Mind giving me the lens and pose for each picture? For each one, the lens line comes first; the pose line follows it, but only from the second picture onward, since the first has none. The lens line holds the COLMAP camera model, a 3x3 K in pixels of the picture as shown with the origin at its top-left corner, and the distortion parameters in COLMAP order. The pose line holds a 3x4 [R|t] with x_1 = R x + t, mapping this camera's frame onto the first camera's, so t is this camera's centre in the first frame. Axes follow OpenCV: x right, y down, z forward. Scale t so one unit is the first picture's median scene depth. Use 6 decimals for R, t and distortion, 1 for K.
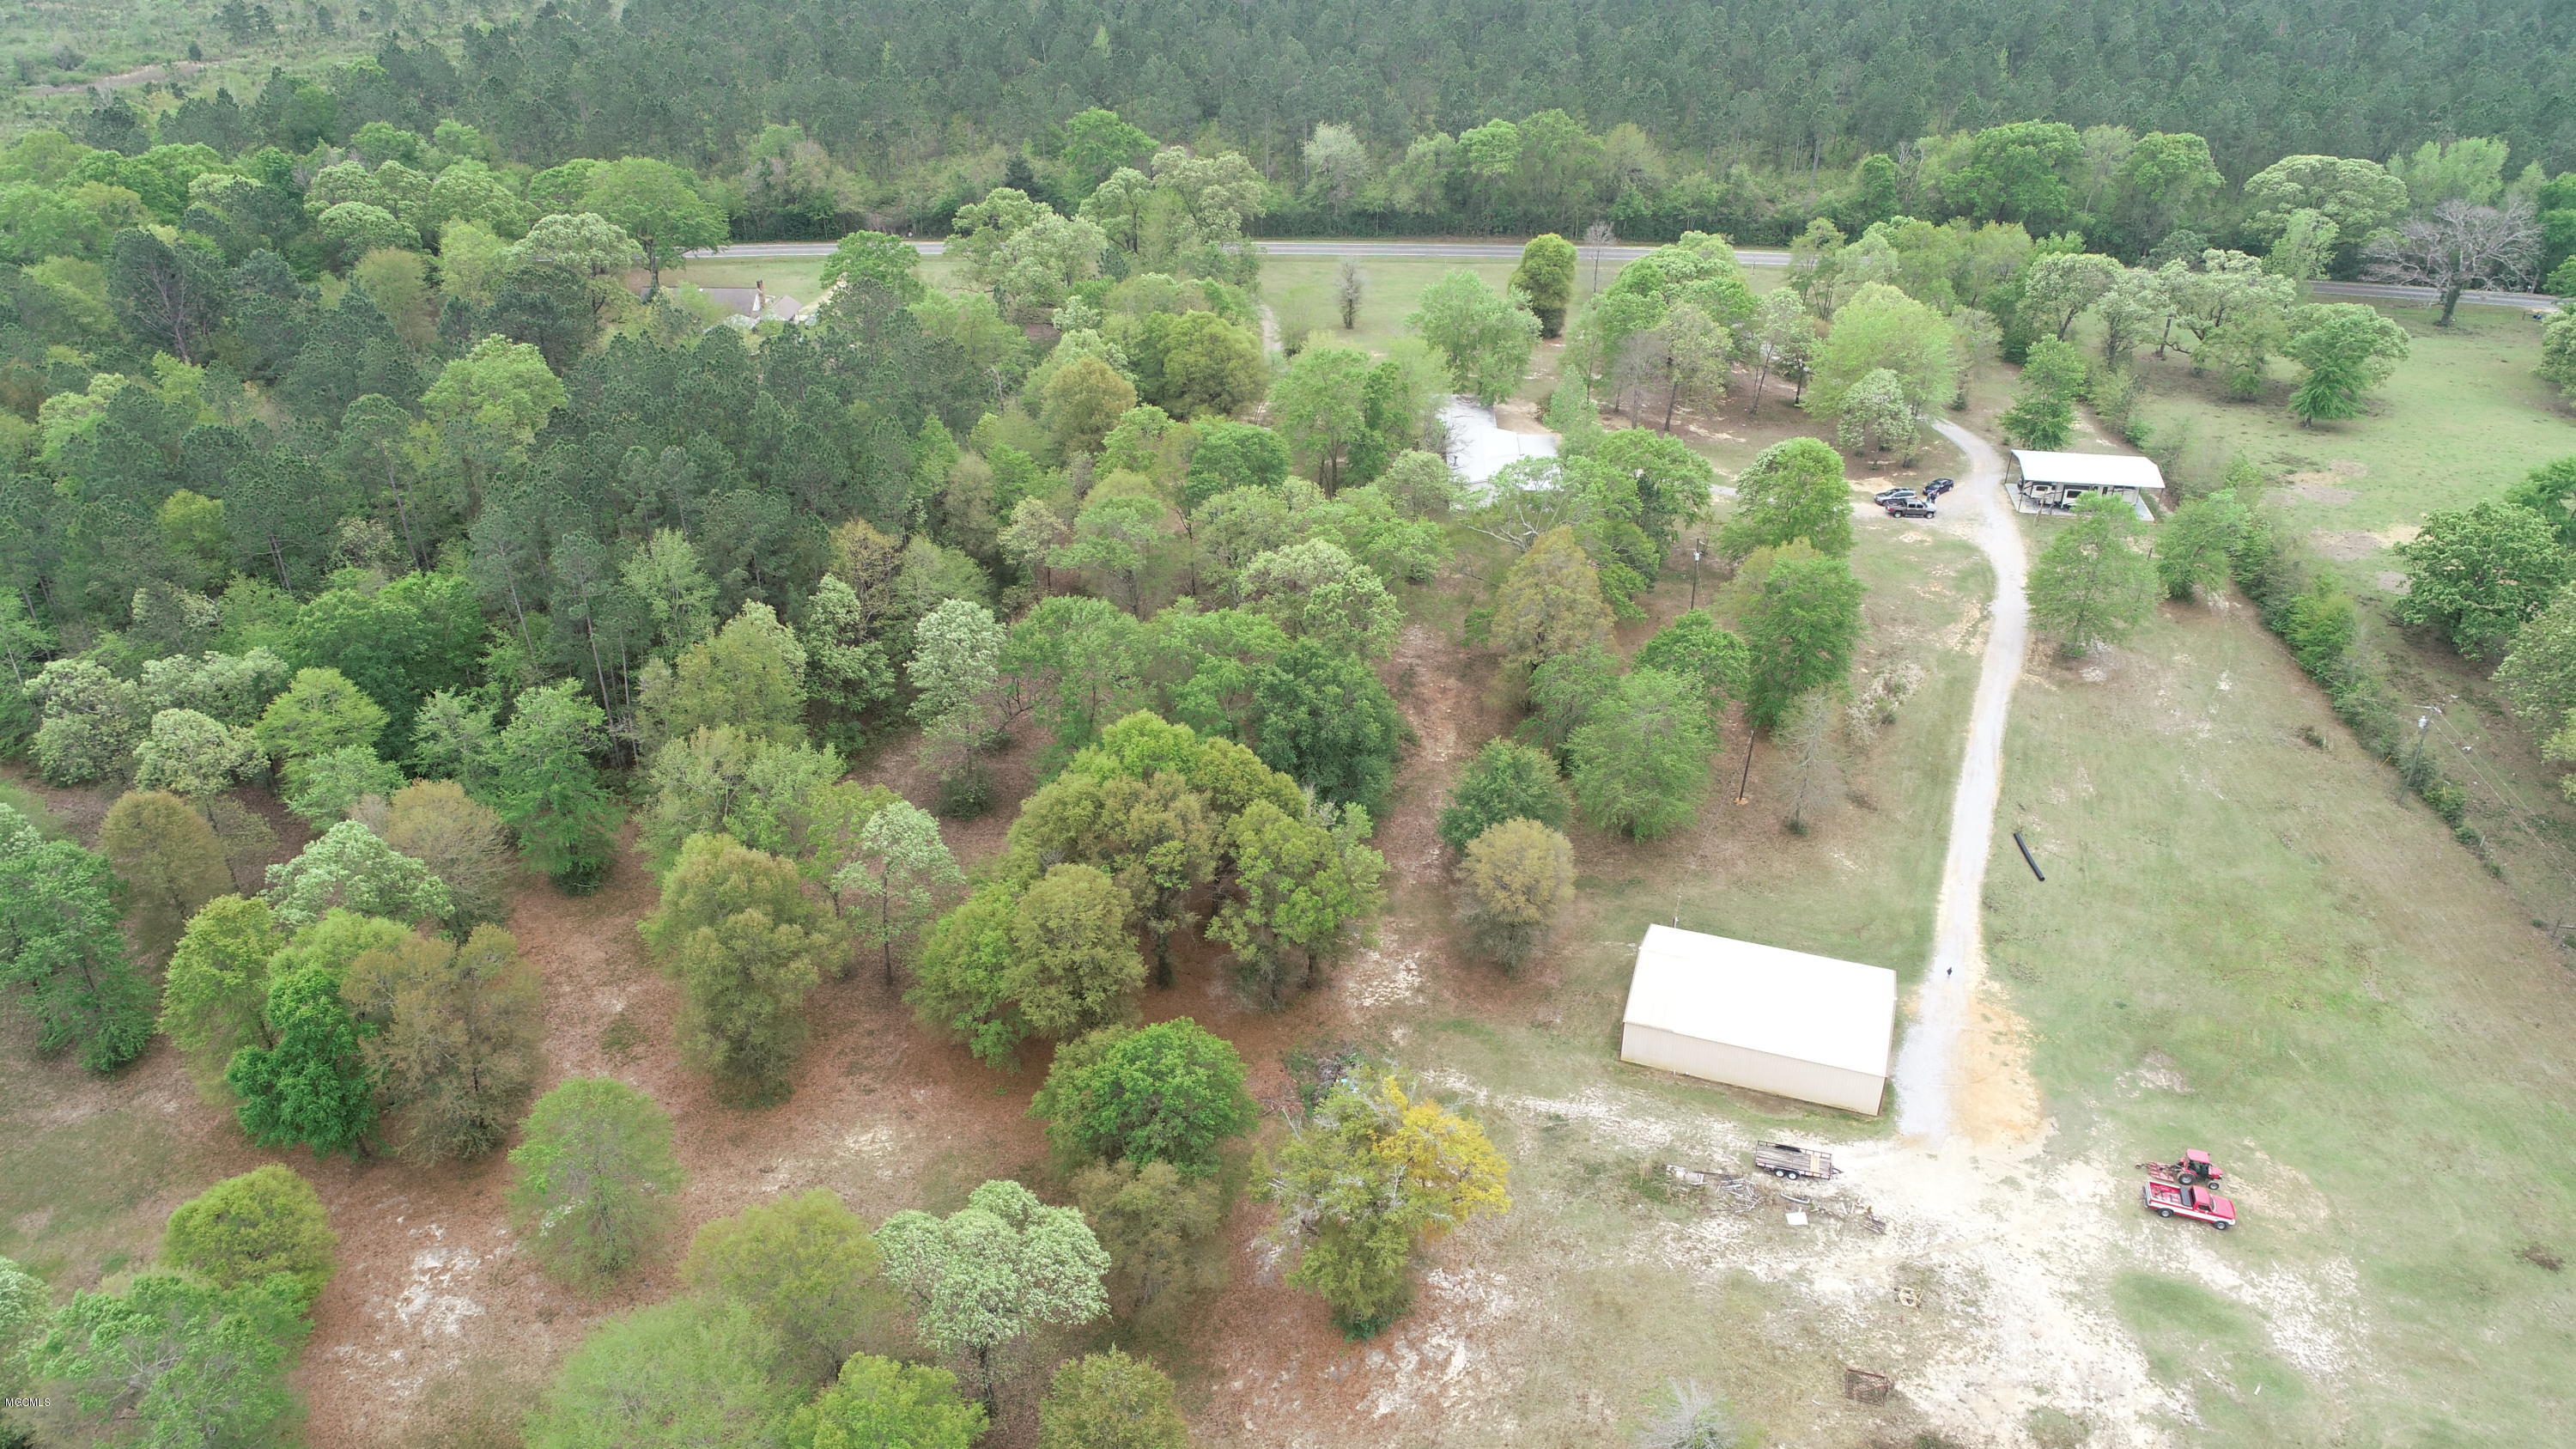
lens RADIAL K [[1724.3, 0, 1287.5], [0, 1724.3, 736.4], [0, 0, 1]] dist [0.000075, 0.000198]
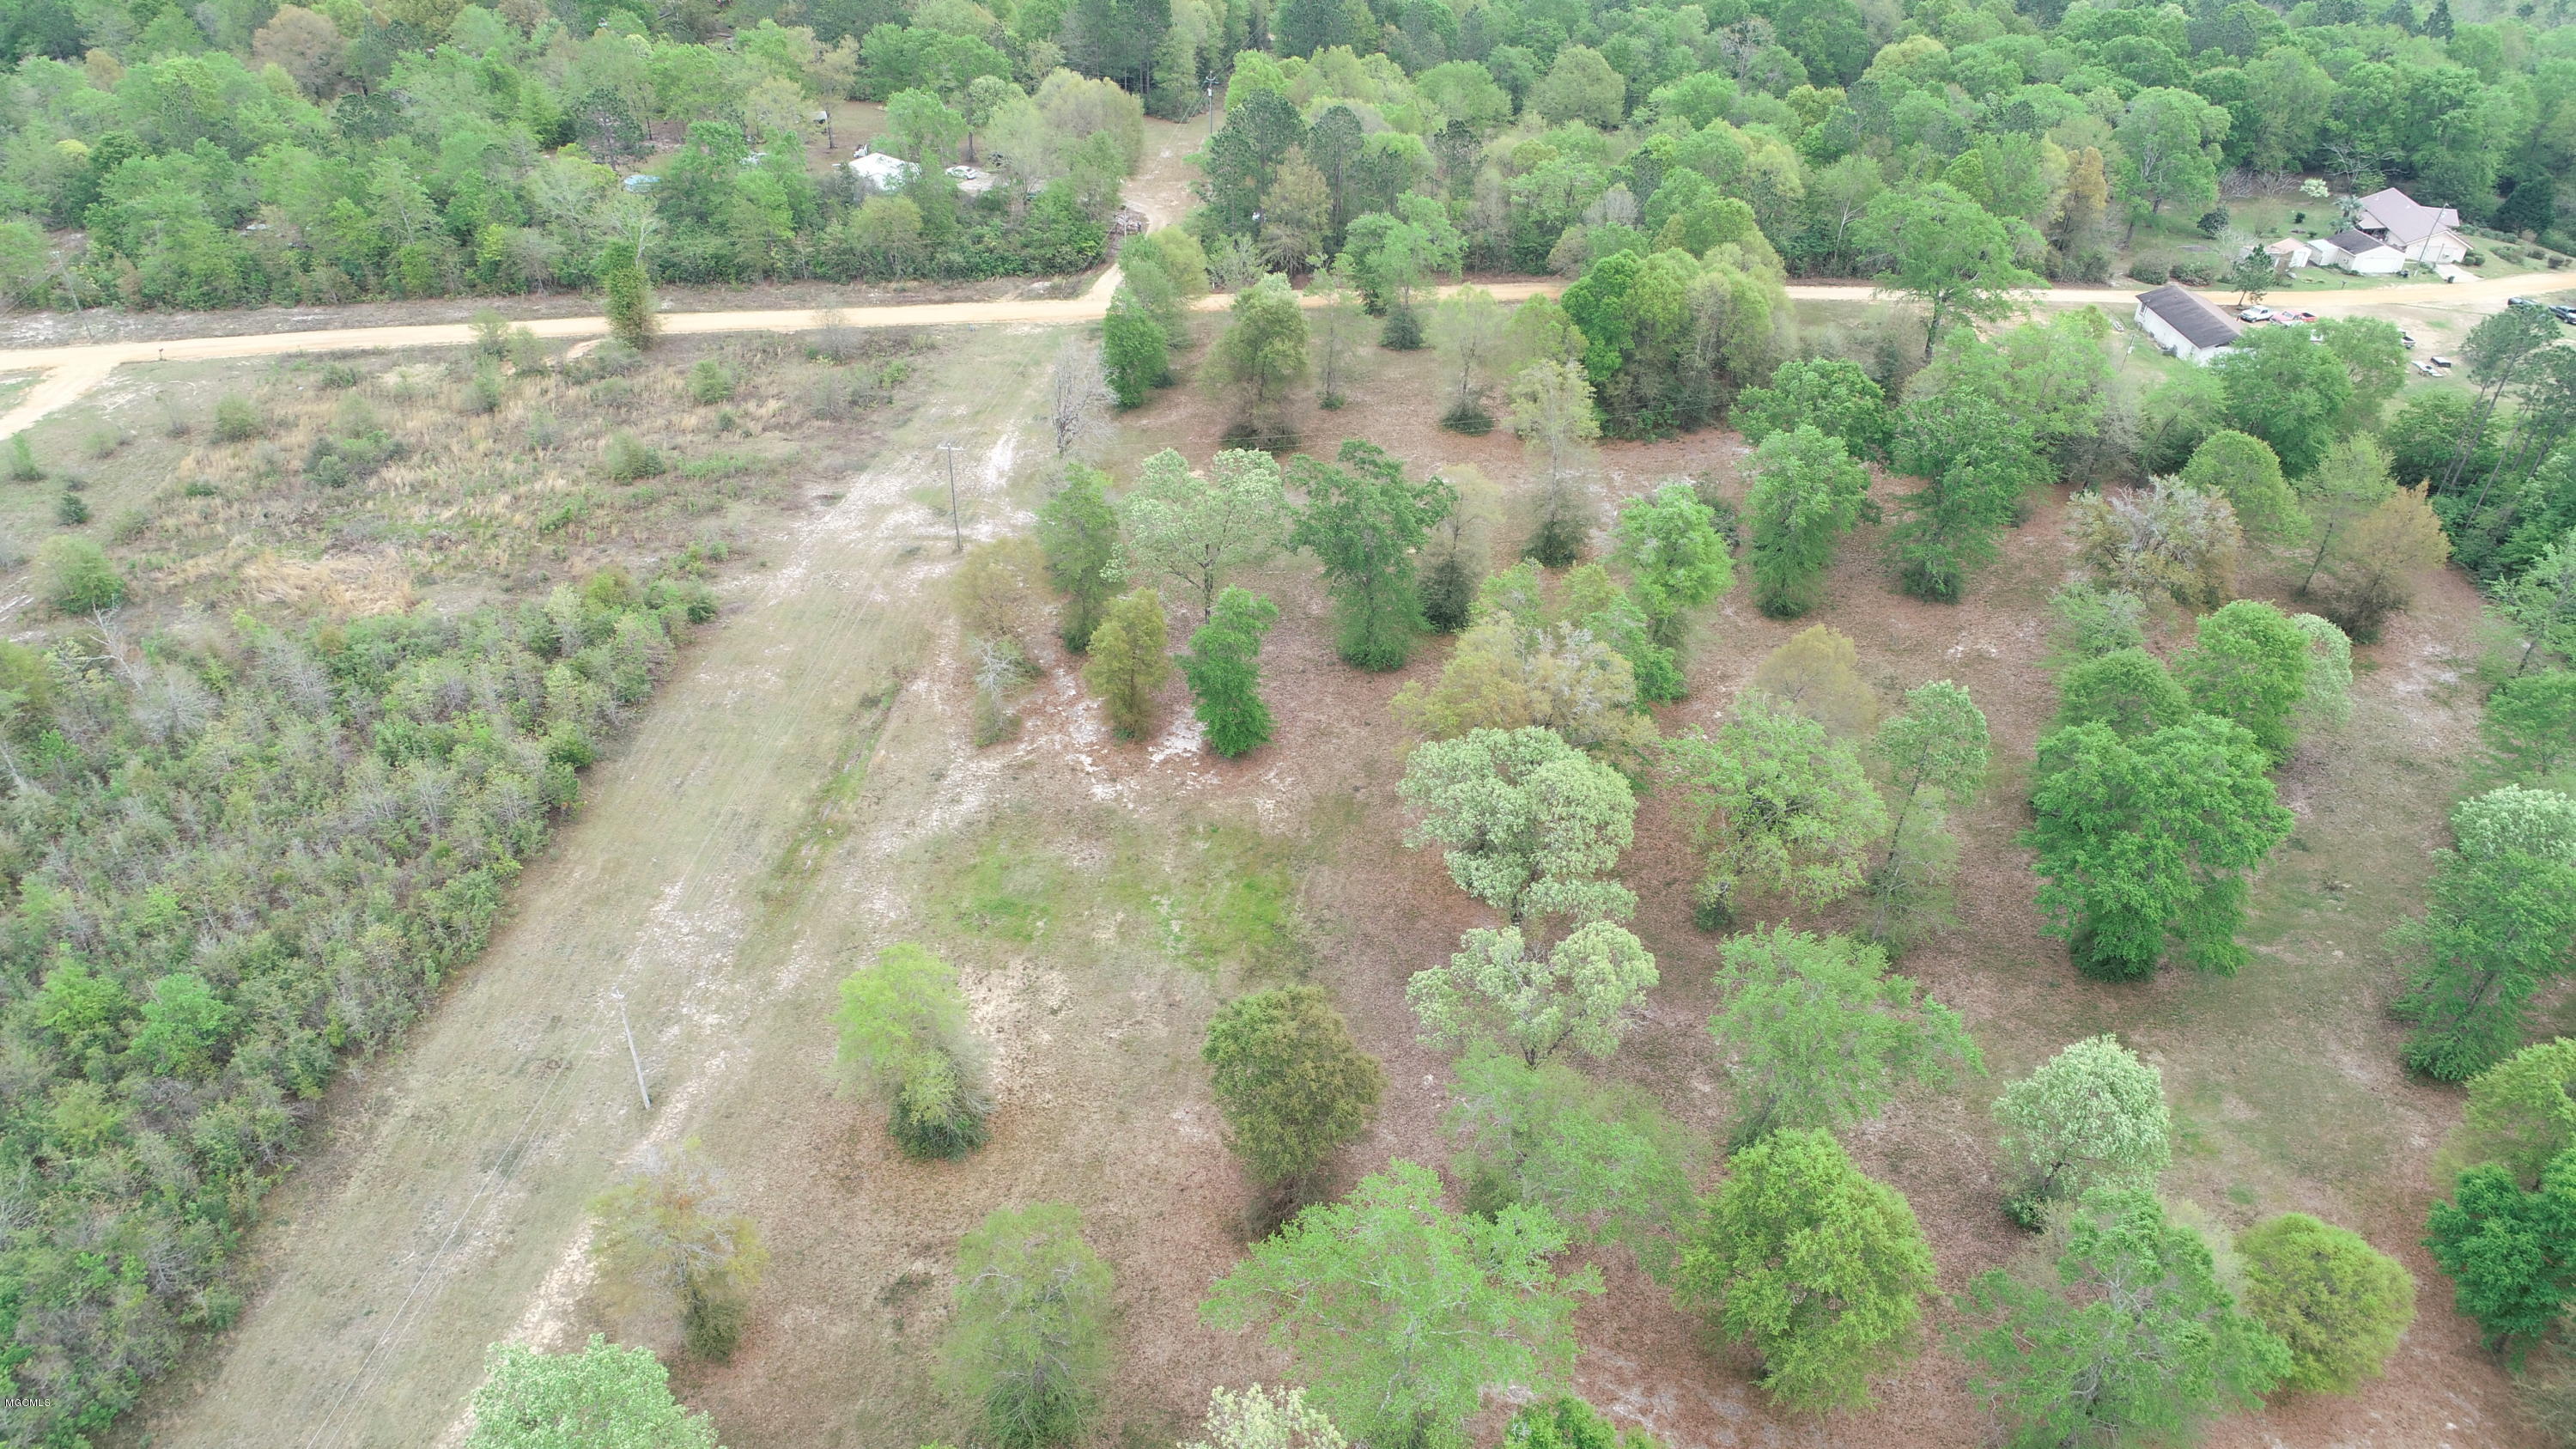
lens RADIAL K [[1724.3, 0, 1295.8], [0, 1724.3, 728.7], [0, 0, 1]] dist [0.000075, 0.000198]
pose [[0.034836, 0.556842, -0.829888, -0.016692], [-0.533531, 0.712522, 0.455695, -0.036947], [0.845063, 0.426896, 0.321914, 0.077124]]
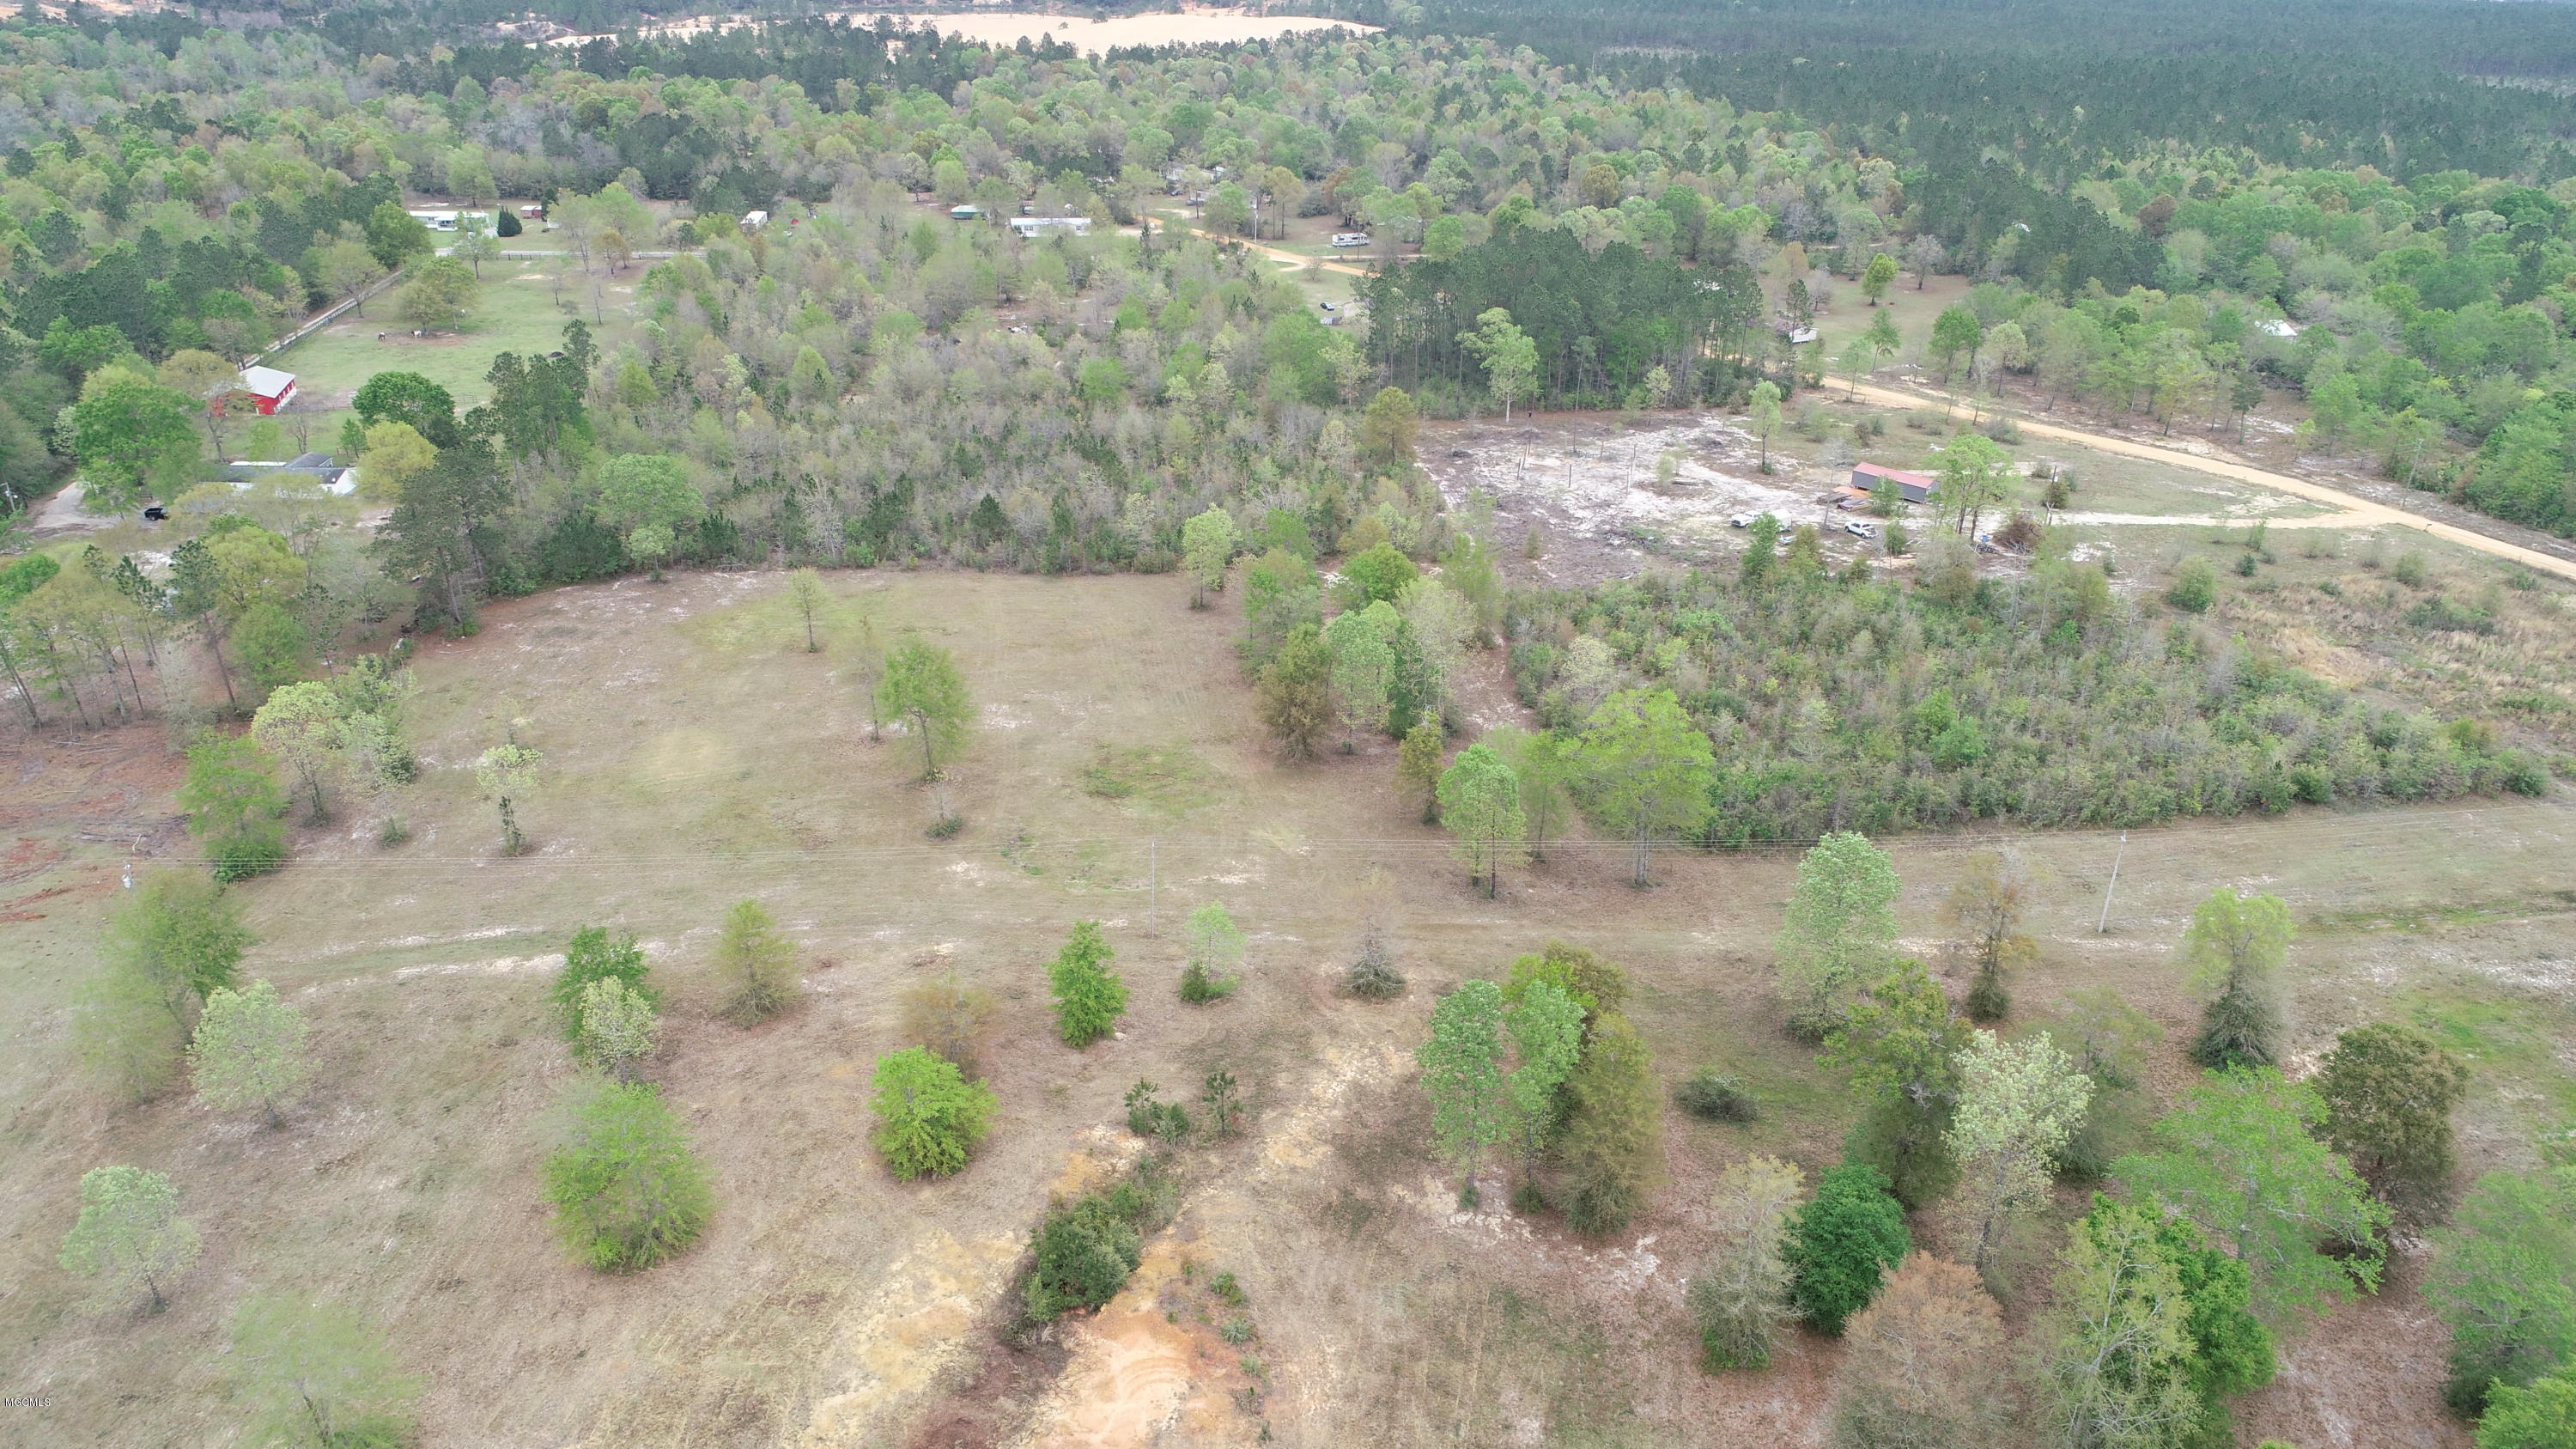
lens RADIAL K [[1724.3, 0, 1295.7], [0, 1724.3, 732.3], [0, 0, 1]] dist [0.000075, 0.000198]
pose [[-0.975472, 0.076022, -0.206579, 0.145112], [-0.129873, 0.558957, 0.818963, -0.314995], [0.177728, 0.825704, -0.535374, 0.545730]]
